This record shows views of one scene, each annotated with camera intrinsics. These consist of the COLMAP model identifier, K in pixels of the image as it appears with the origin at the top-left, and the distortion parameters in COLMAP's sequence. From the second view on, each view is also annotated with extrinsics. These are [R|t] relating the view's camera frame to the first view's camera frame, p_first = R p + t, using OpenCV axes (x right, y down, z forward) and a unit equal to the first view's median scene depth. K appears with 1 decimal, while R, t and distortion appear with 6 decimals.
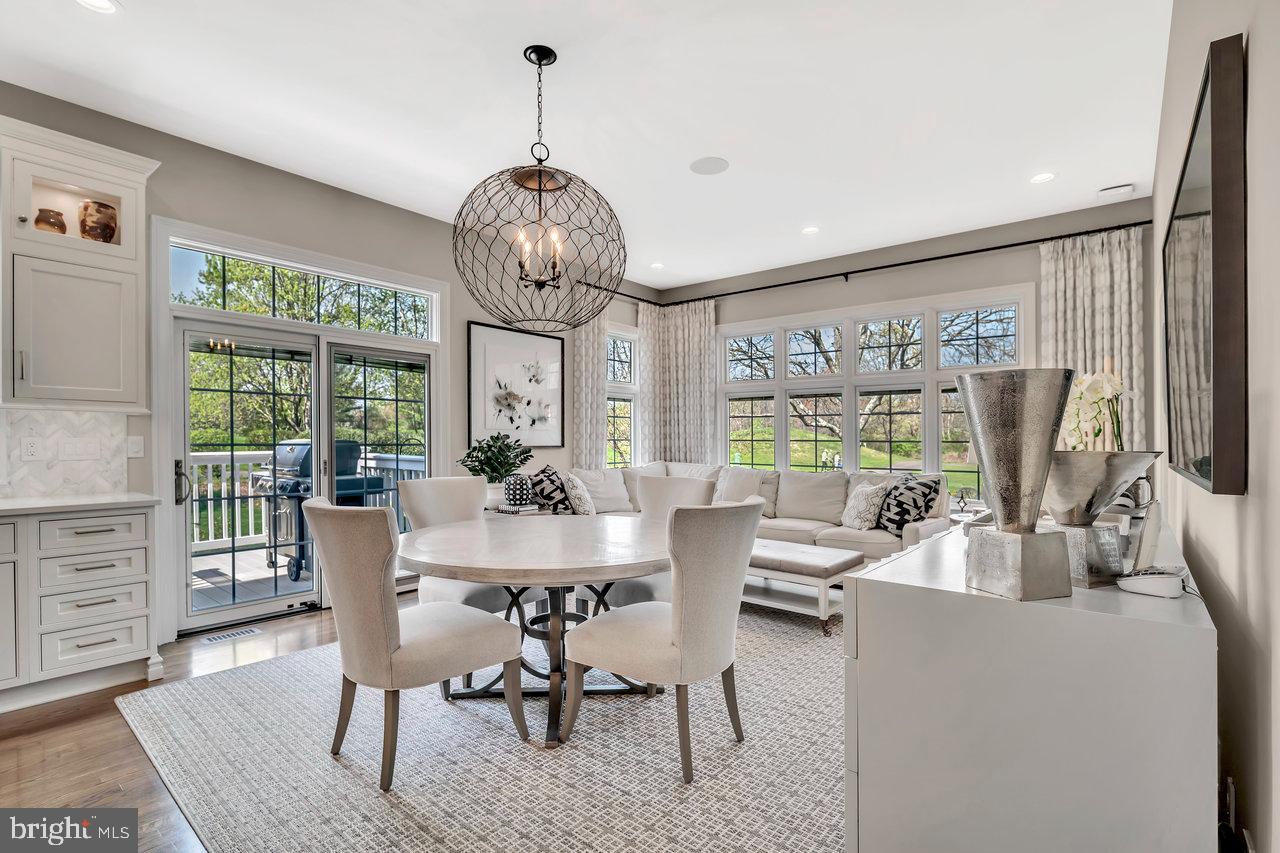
lens RADIAL K [[587.4, 0, 636.6], [0, 587.4, 443.1], [0, 0, 1]] dist [-0.000912, -0.000355]
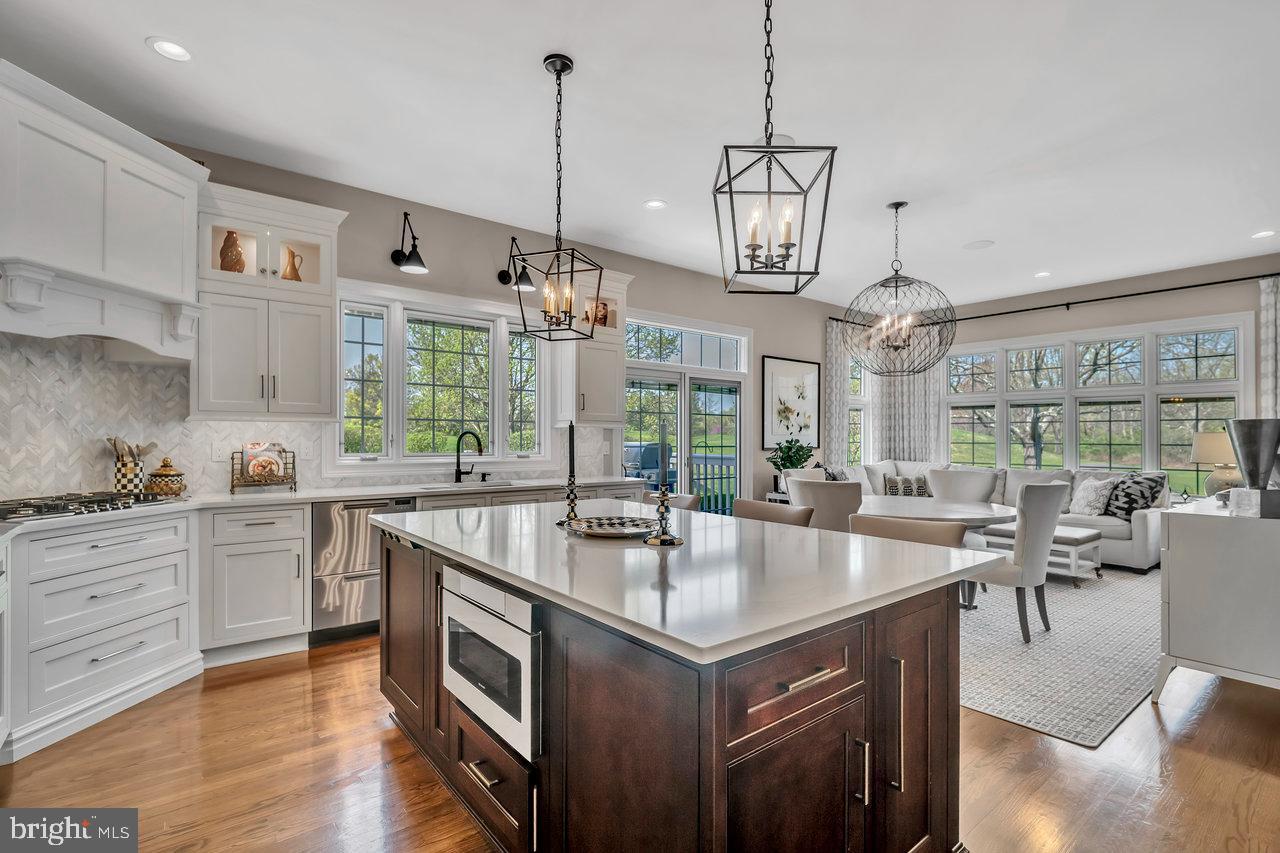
lens RADIAL K [[598.9, 0, 645.3], [0, 598.9, 442.4], [0, 0, 1]] dist [-0.000380, -0.000368]
pose [[0.982119, 0.000632, -0.188262, -0.317511], [-0.000602, 1.000000, 0.000214, -0.007587], [0.188262, -0.000097, 0.982119, -0.439897]]
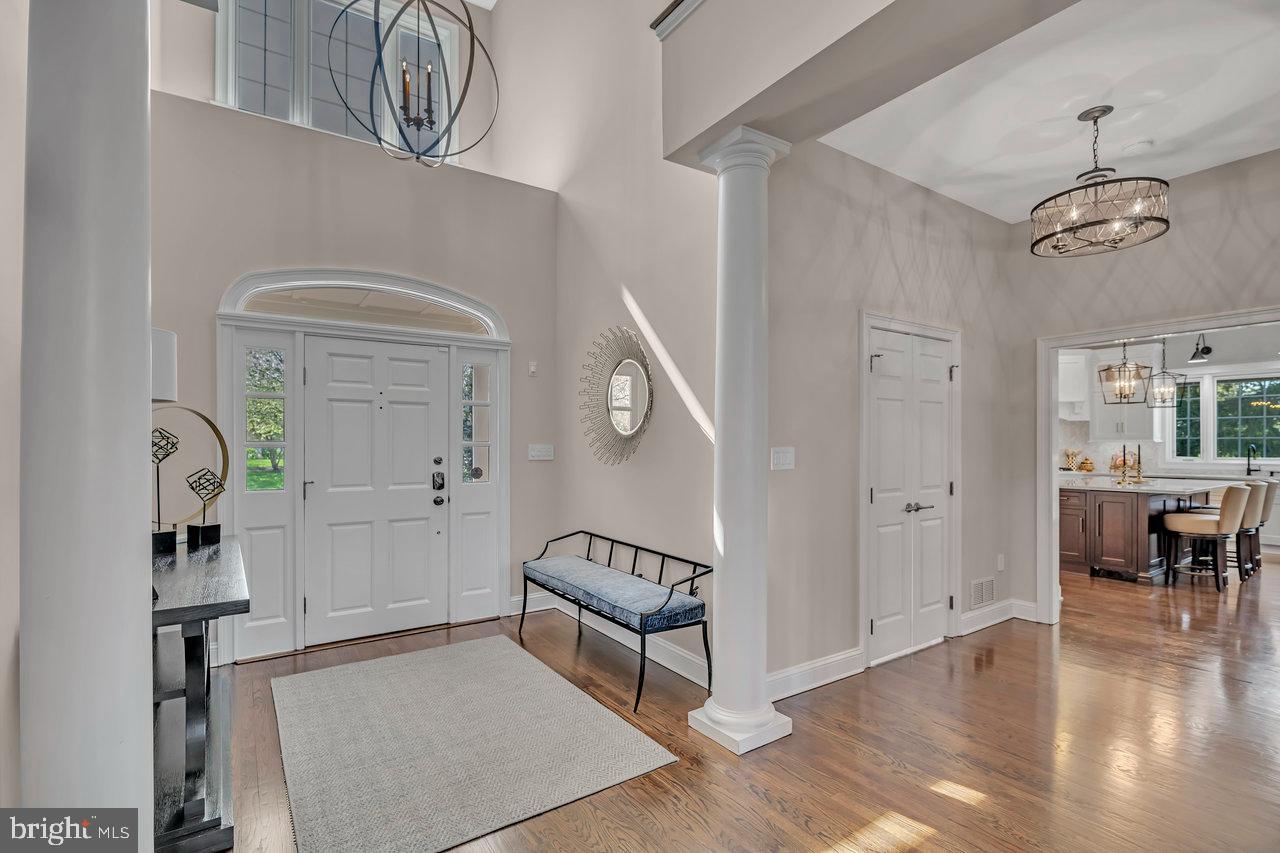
lens RADIAL K [[587.4, 0, 636.6], [0, 587.4, 443.1], [0, 0, 1]] dist [-0.000912, -0.000355]
pose [[-0.273980, -0.007806, -0.961704, 1.218162], [-0.003216, 0.999969, -0.007201, -0.014043], [0.961730, 0.001120, -0.273997, -0.704927]]
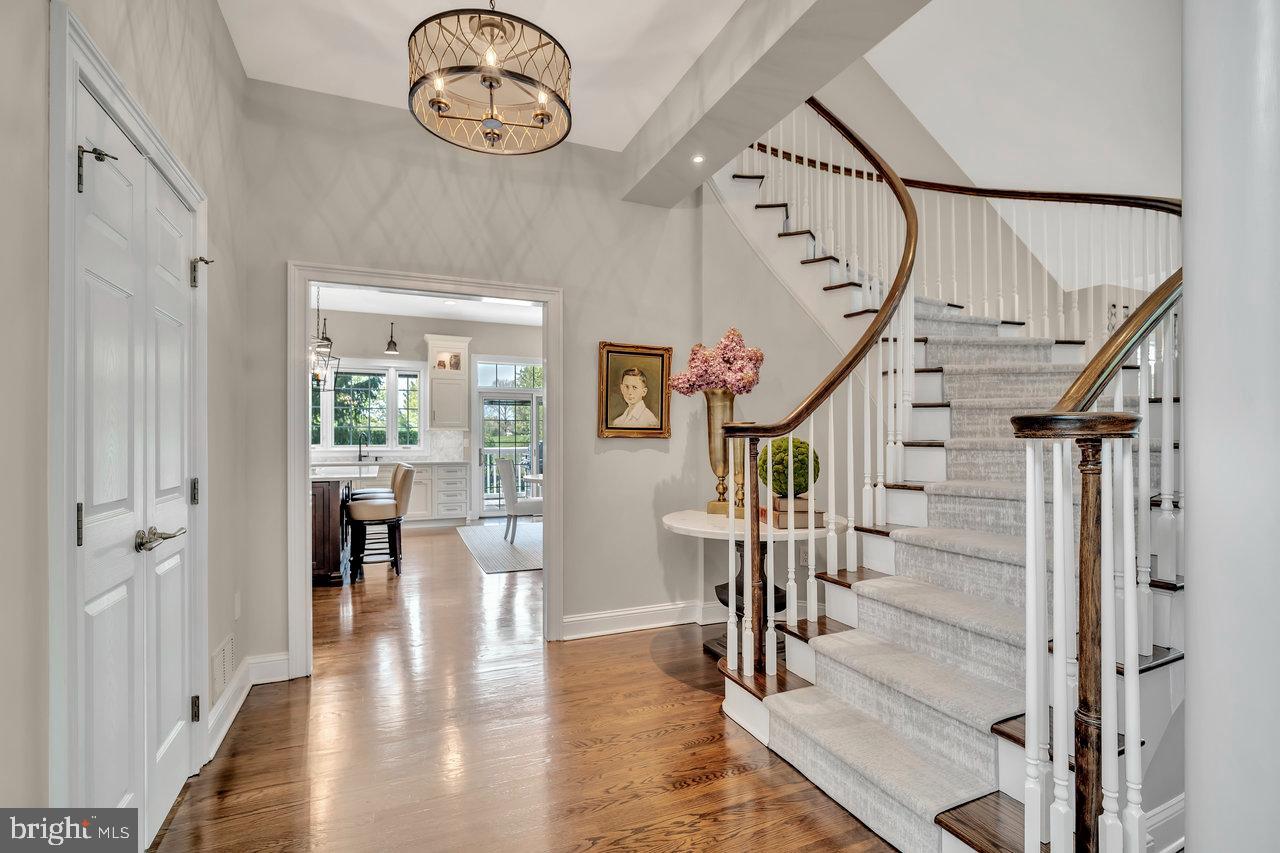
lens RADIAL K [[598.9, 0, 645.3], [0, 598.9, 442.4], [0, 0, 1]] dist [-0.000380, -0.000368]
pose [[0.896830, -0.003897, -0.442358, 0.760904], [0.002951, 0.999992, -0.002826, 0.009653], [0.442365, 0.001229, 0.896834, -0.759366]]
